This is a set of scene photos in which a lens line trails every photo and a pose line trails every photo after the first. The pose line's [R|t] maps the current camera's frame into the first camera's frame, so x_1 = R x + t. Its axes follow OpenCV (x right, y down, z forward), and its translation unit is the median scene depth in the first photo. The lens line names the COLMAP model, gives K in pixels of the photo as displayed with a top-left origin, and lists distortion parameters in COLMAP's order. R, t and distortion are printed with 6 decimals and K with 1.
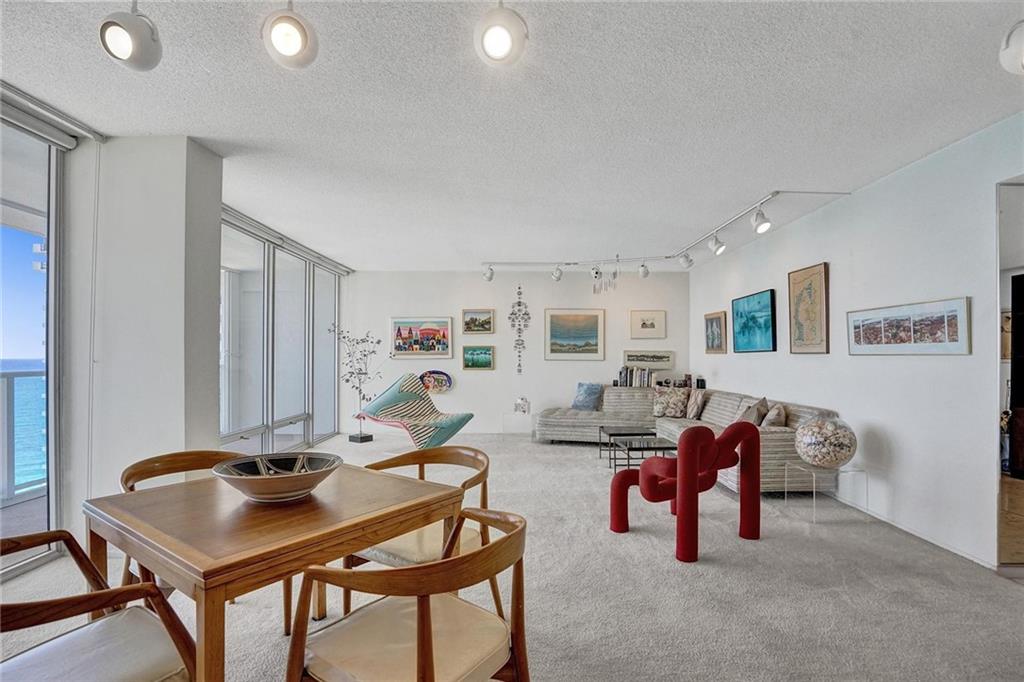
lens RADIAL K [[502.8, 0, 539.0], [0, 502.8, 352.7], [0, 0, 1]] dist [-0.000671, 0.000292]
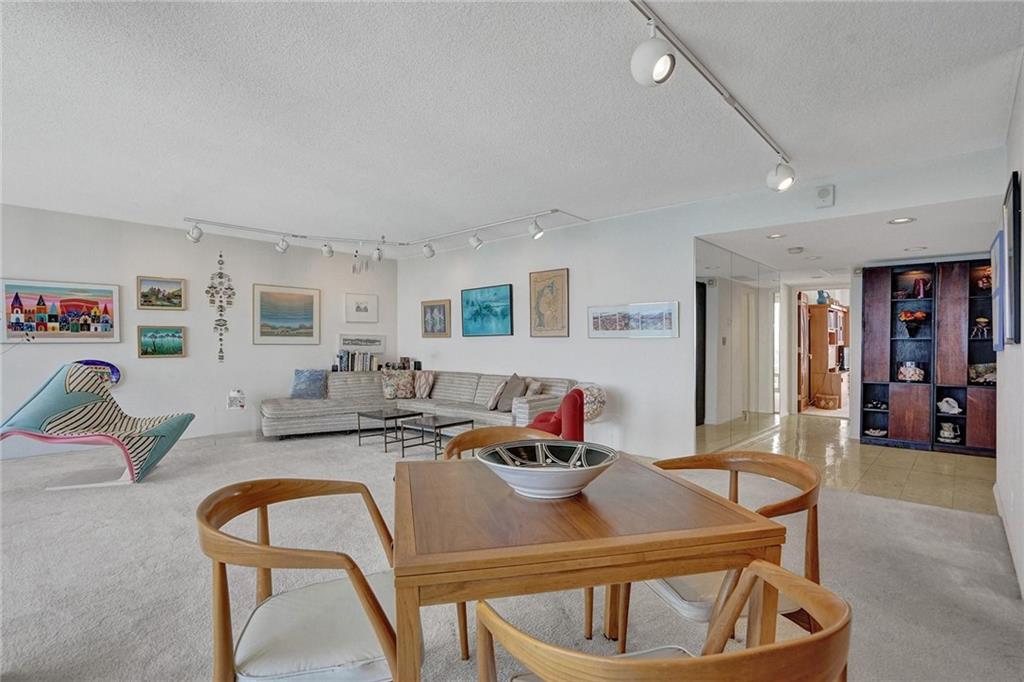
lens RADIAL K [[499.3, 0, 512.0], [0, 499.3, 341.0], [0, 0, 1]] dist [-0.001389, 0.000561]
pose [[0.712239, 0.000469, 0.701937, -0.275841], [-0.003098, 0.999992, 0.002476, 0.005757], [-0.701930, -0.003938, 0.712235, 0.096110]]
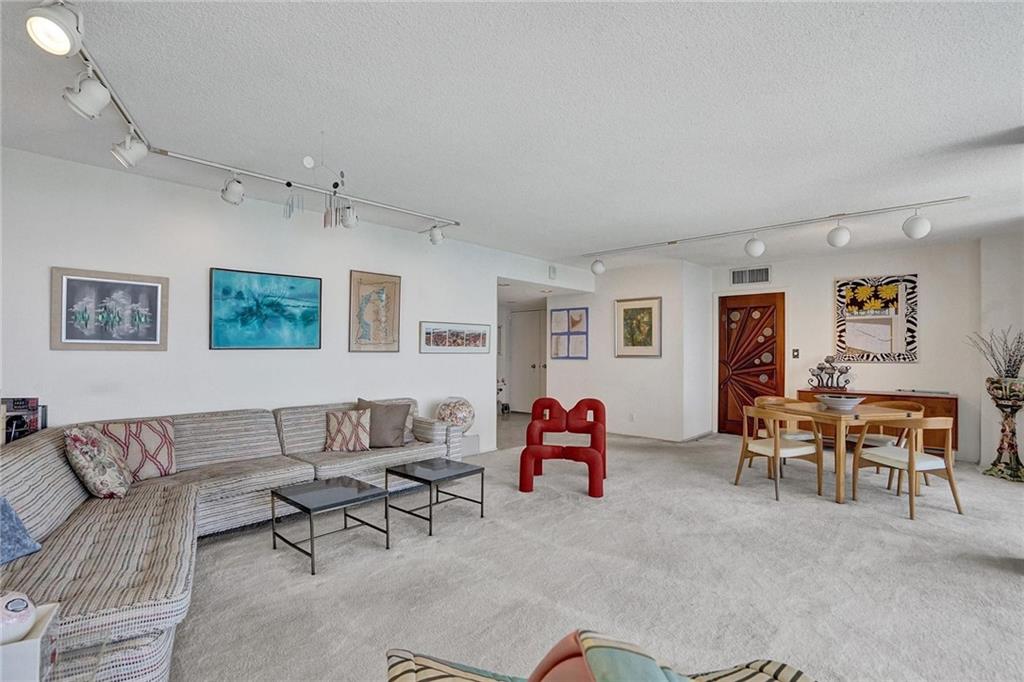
lens RADIAL K [[499.3, 0, 512.0], [0, 499.3, 341.0], [0, 0, 1]] dist [-0.001389, 0.000561]
pose [[-0.693592, 0.013206, 0.720247, -0.289320], [-0.006565, 0.999675, -0.024652, 0.001812], [-0.720338, -0.021827, -0.693280, 0.979725]]
